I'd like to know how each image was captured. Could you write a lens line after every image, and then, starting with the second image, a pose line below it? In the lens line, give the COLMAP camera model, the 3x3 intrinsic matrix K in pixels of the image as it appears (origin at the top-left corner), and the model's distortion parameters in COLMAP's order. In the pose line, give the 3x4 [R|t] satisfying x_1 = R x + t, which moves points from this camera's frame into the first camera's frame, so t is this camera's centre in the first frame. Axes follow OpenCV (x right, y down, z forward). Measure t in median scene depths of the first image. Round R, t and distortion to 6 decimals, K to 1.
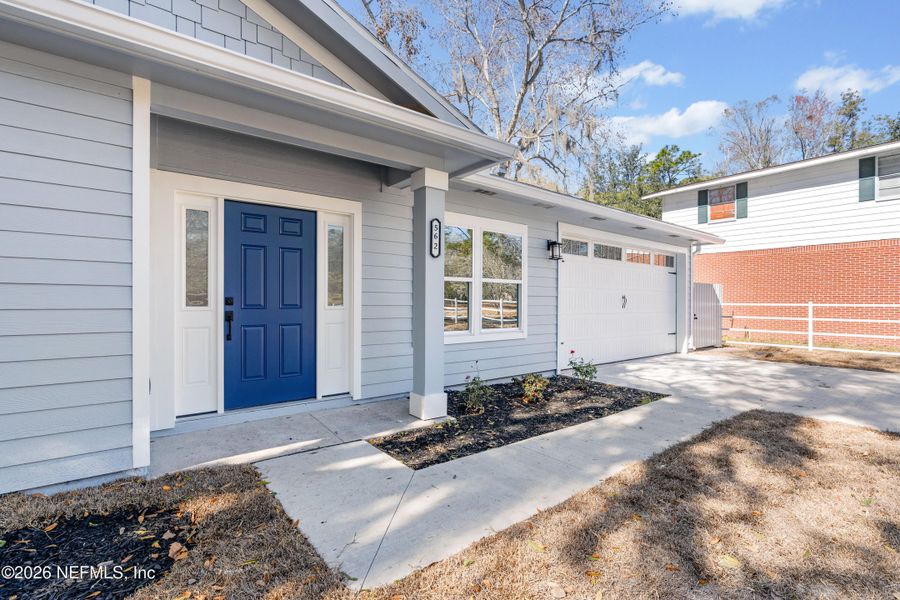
lens RADIAL K [[398.7, 0, 455.7], [0, 398.7, 300.9], [0, 0, 1]] dist [0.002133, 0.000265]
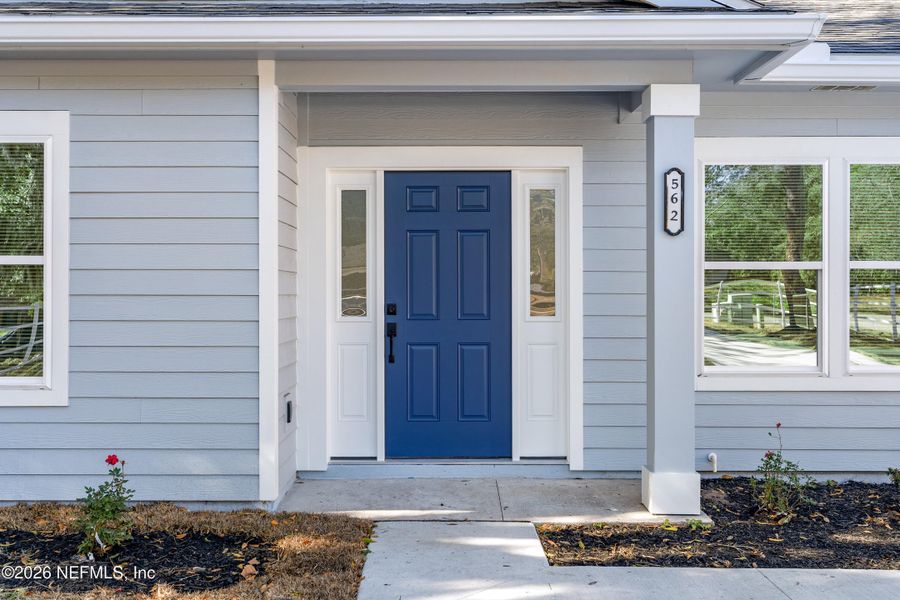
lens RADIAL K [[803.4, 0, 450.3], [0, 803.4, 295.9], [0, 0, 1]] dist [0.003757, 0.025227]
pose [[0.820580, -0.003789, -0.571519, 0.350164], [0.001953, 0.999991, -0.003825, -0.017560], [0.571528, 0.002023, 0.820580, -0.140669]]
